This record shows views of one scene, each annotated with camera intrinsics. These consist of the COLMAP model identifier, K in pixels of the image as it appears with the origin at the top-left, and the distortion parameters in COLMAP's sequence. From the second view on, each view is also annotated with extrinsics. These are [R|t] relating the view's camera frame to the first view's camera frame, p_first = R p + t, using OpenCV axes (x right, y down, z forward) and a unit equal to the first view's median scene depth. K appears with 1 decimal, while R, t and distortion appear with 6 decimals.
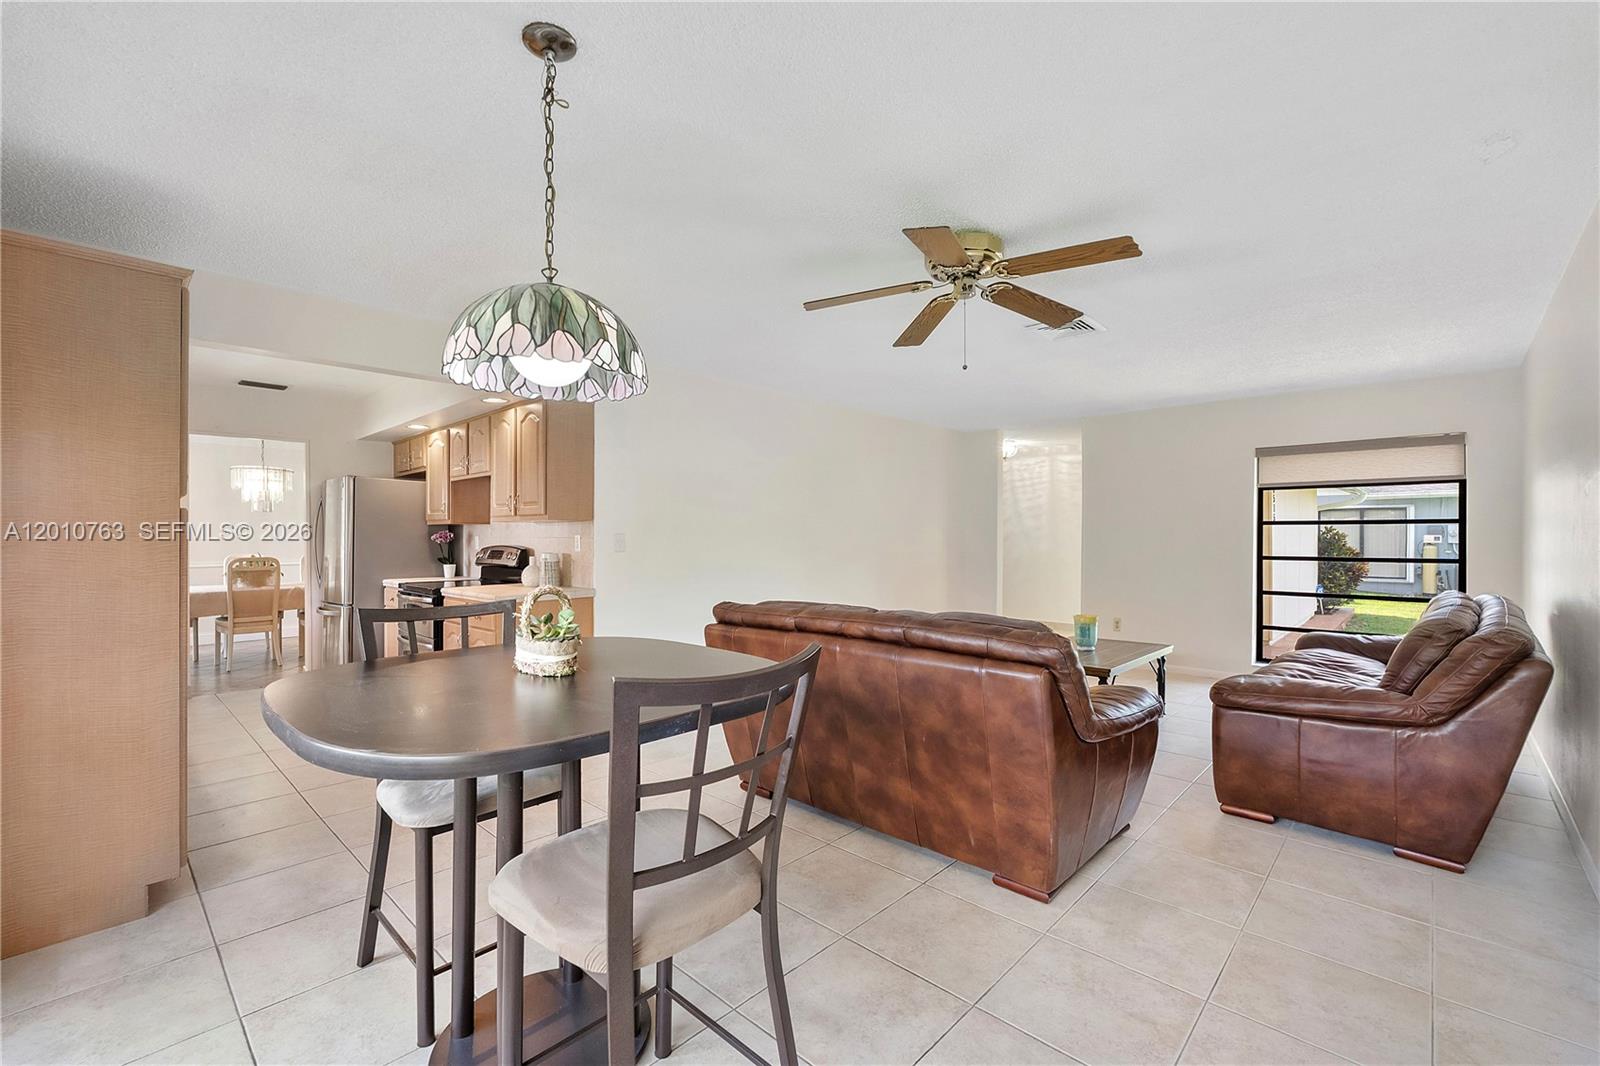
lens RADIAL K [[683.5, 0, 820.5], [0, 683.5, 538.8], [0, 0, 1]] dist [-0.007347, -0.000216]
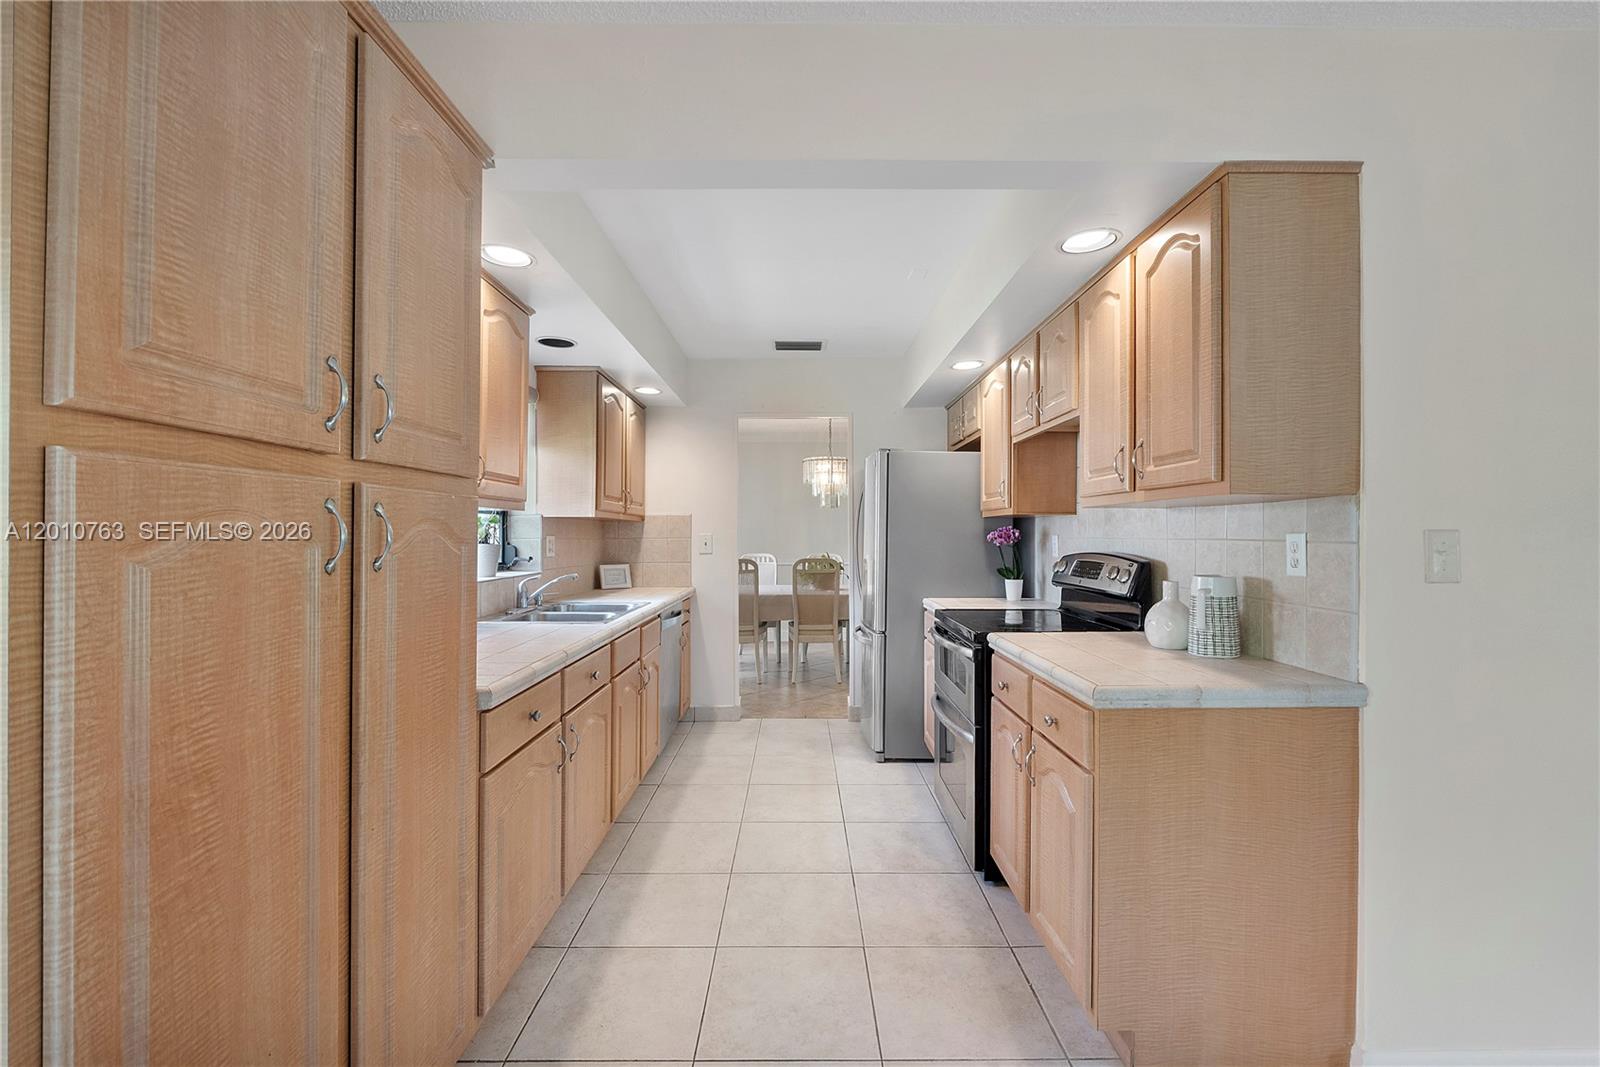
lens RADIAL K [[683.5, 0, 787.3], [0, 683.5, 532.9], [0, 0, 1]] dist [-0.007347, -0.000216]
pose [[0.661064, -0.000382, -0.750330, -0.214864], [-0.003043, 0.999990, -0.003190, -0.003374], [0.750324, 0.004392, 0.661056, 0.438407]]
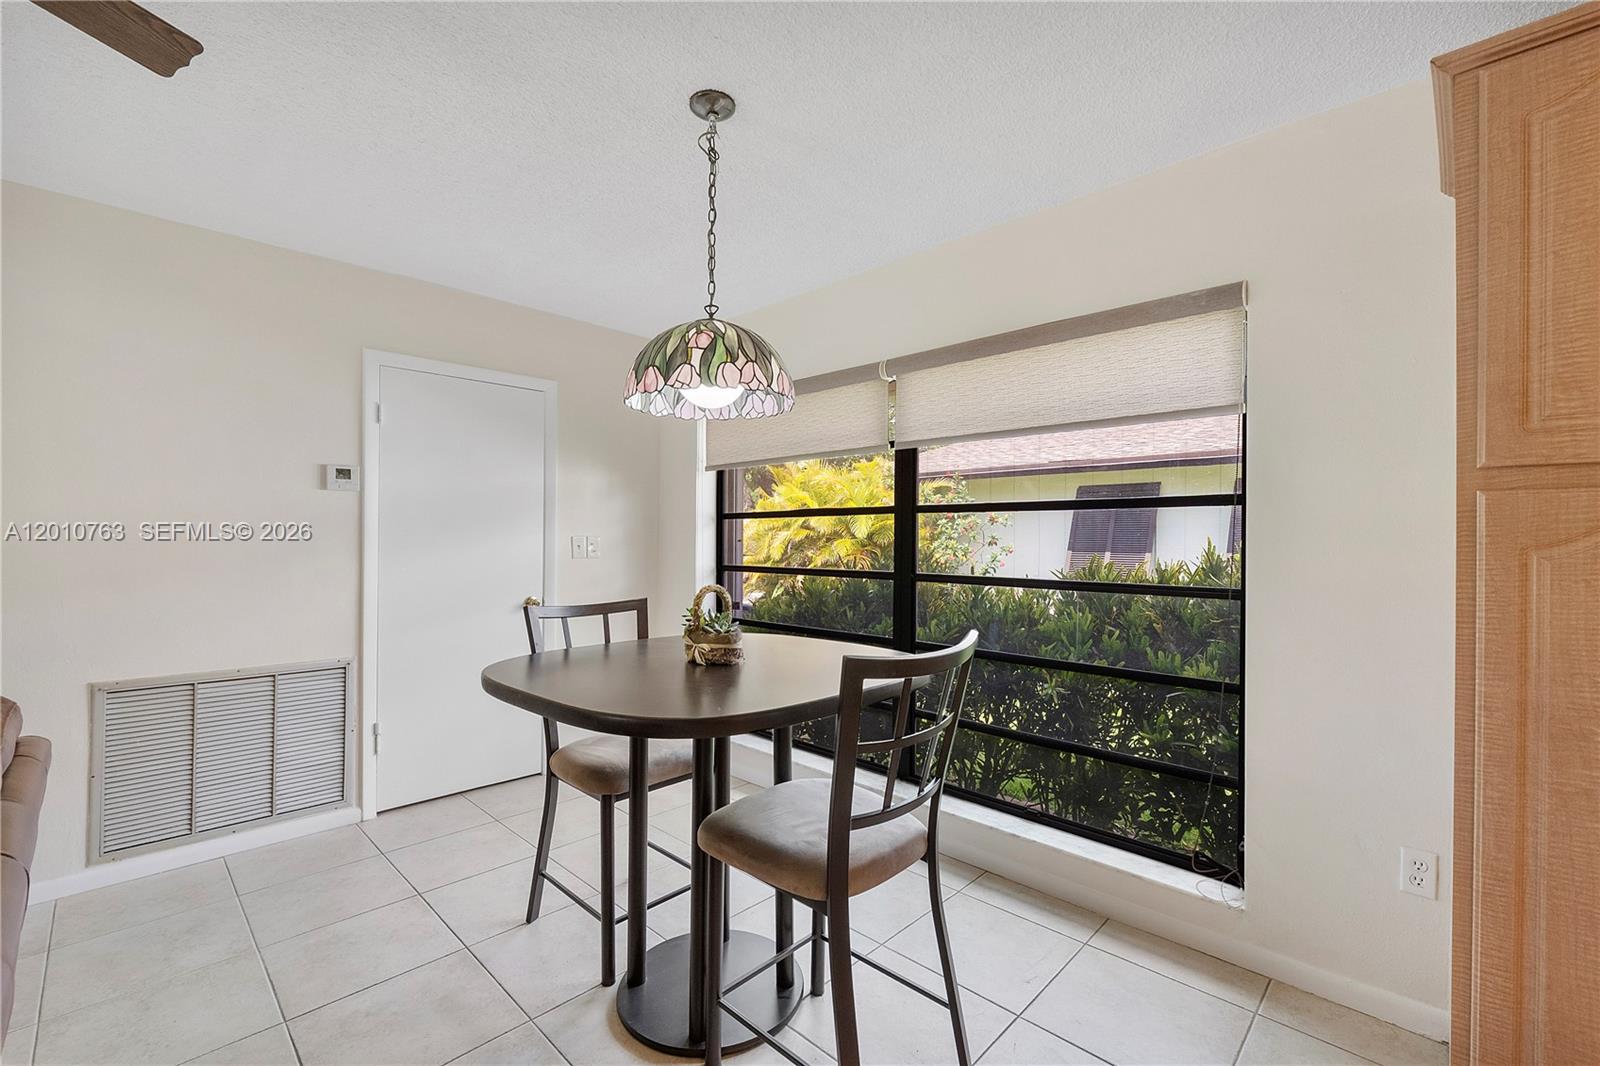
lens RADIAL K [[683.5, 0, 801.0], [0, 683.5, 537.7], [0, 0, 1]] dist [-0.007347, -0.000216]
pose [[-0.999388, -0.005228, 0.034592, -0.178110], [-0.005102, 0.999980, 0.003730, -0.003286], [-0.034611, 0.003552, -0.999395, 0.661175]]
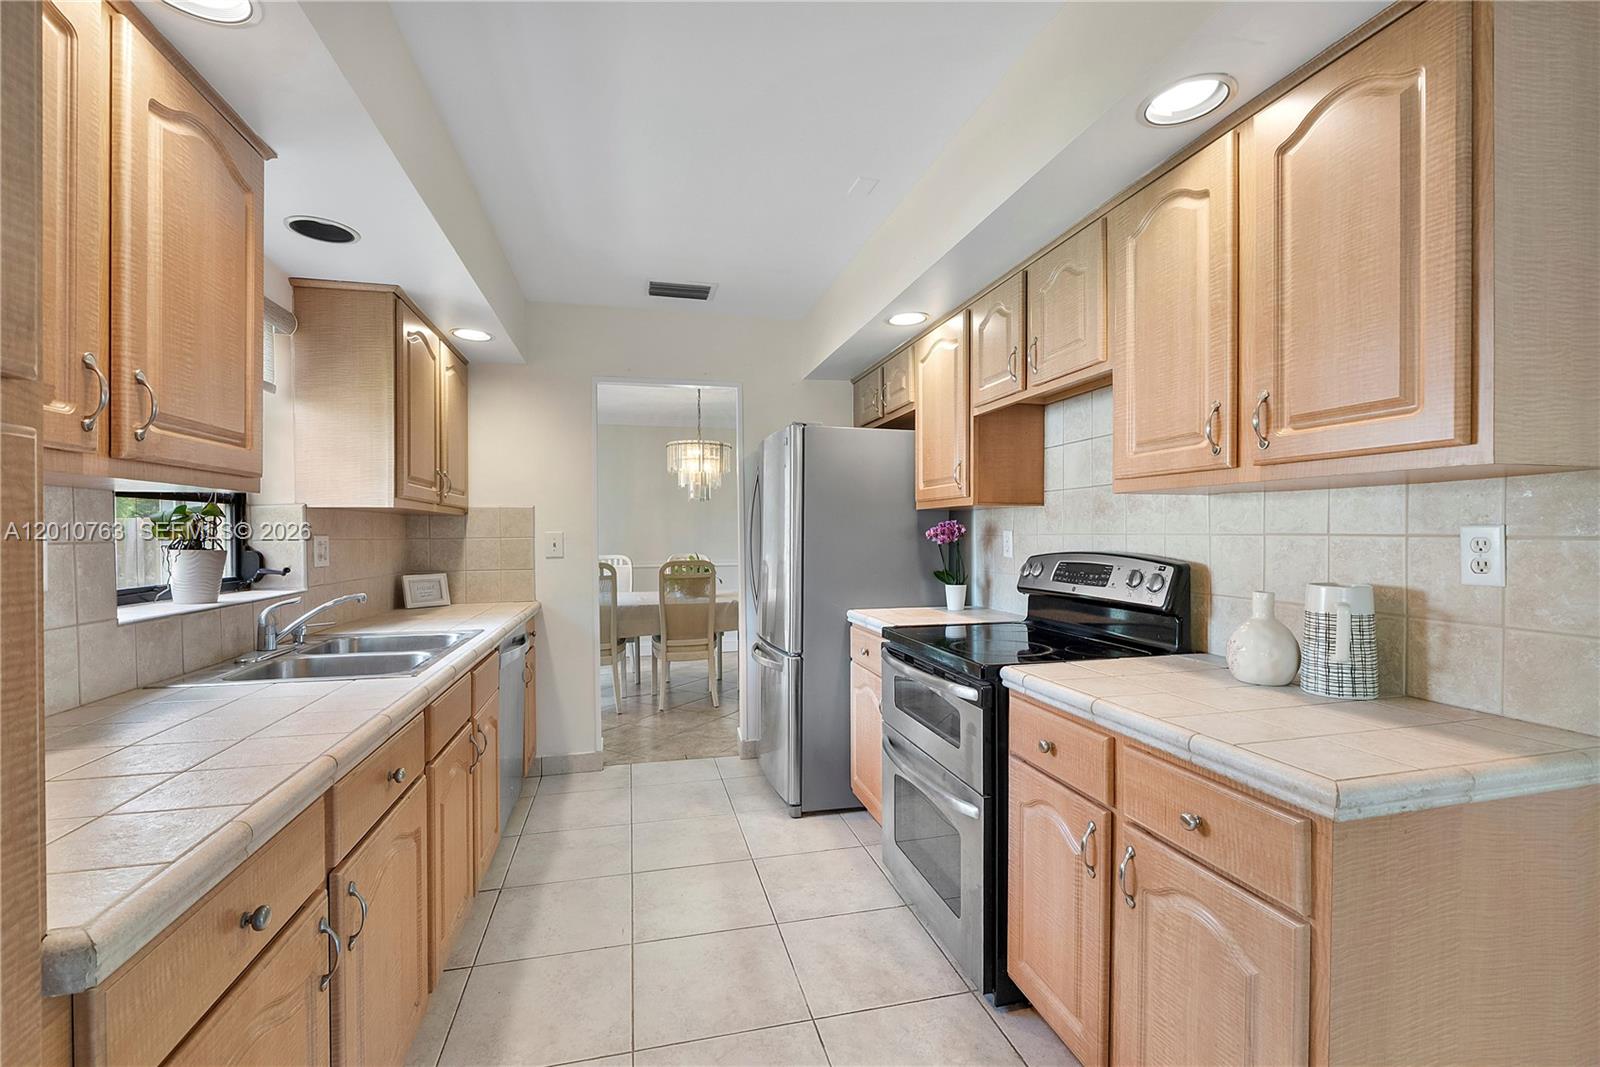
lens RADIAL K [[683.5, 0, 789.0], [0, 683.5, 541.0], [0, 0, 1]] dist [-0.007347, -0.000216]
pose [[0.824909, 0.004414, -0.565248, -0.364791], [0.002800, 0.999925, 0.011895, -0.003018], [0.565258, -0.011395, 0.824835, 0.511702]]
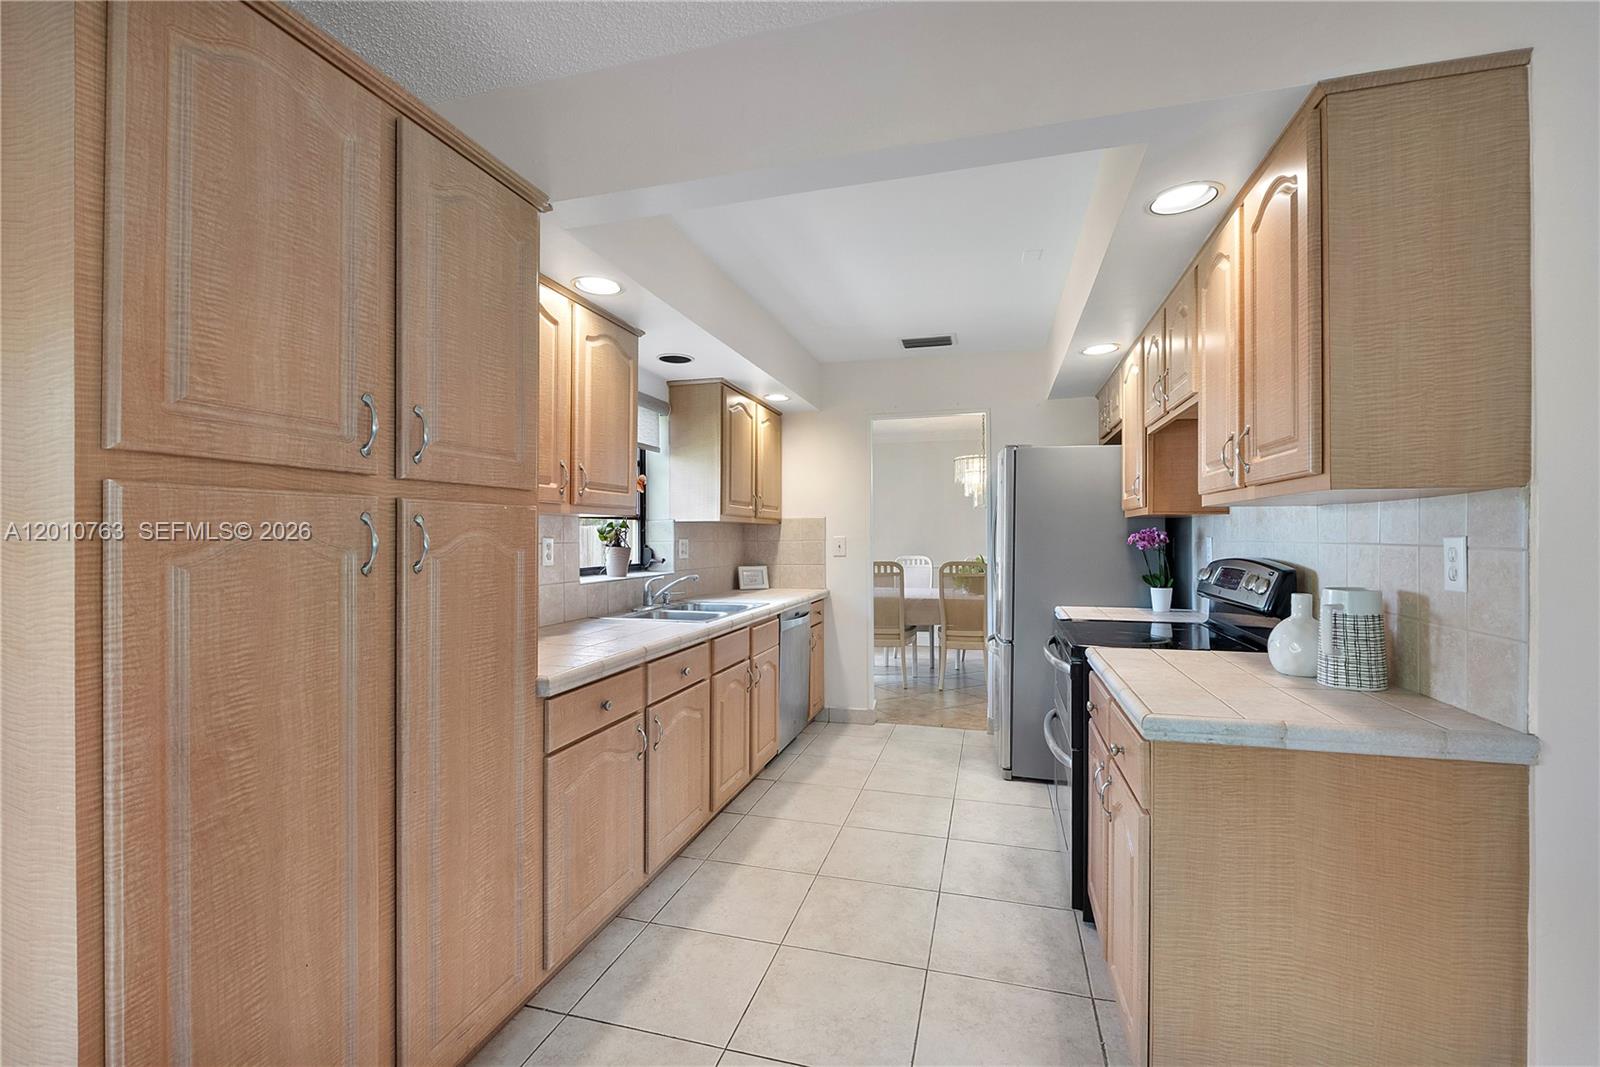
lens RADIAL K [[683.5, 0, 787.3], [0, 683.5, 536.1], [0, 0, 1]] dist [-0.007347, -0.000216]
pose [[0.423904, 0.000259, -0.905707, -0.173494], [0.000245, 1.000000, 0.000401, -0.005400], [0.905707, -0.000392, 0.423904, 0.502506]]
